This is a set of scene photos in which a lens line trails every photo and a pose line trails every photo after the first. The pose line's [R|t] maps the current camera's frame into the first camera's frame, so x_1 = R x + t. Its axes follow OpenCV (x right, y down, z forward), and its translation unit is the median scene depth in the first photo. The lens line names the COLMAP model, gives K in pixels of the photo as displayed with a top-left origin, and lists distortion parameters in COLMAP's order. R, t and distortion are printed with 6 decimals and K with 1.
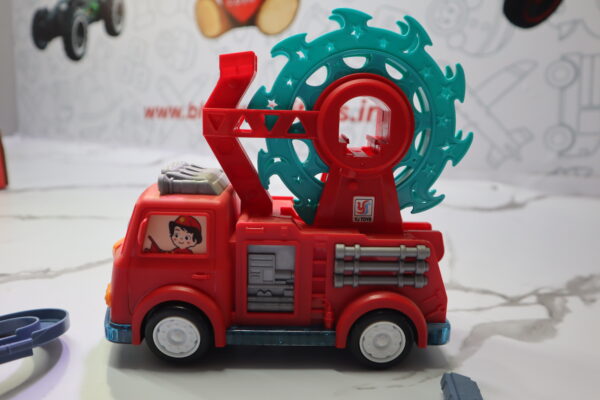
lens RADIAL K [[421.3, 0, 320.2], [0, 421.3, 201.2], [0, 0, 1]] dist [-0.044454, 0.002817]
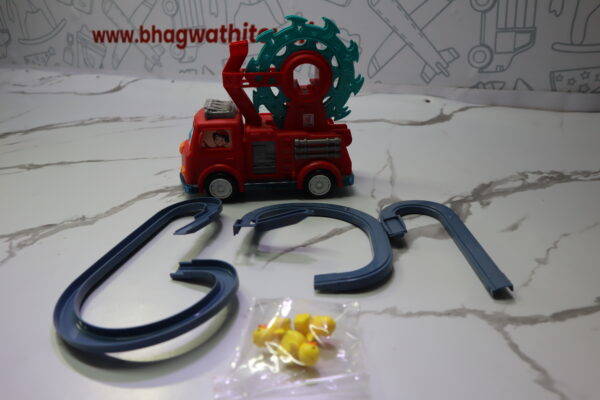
lens RADIAL K [[421.3, 0, 320.2], [0, 421.3, 201.2], [0, 0, 1]] dist [-0.044454, 0.002817]
pose [[0.993107, -0.058041, 0.101828, -0.063080], [0.037216, 0.979973, 0.195623, 0.006321], [-0.111143, -0.190485, 0.975378, -1.014075]]
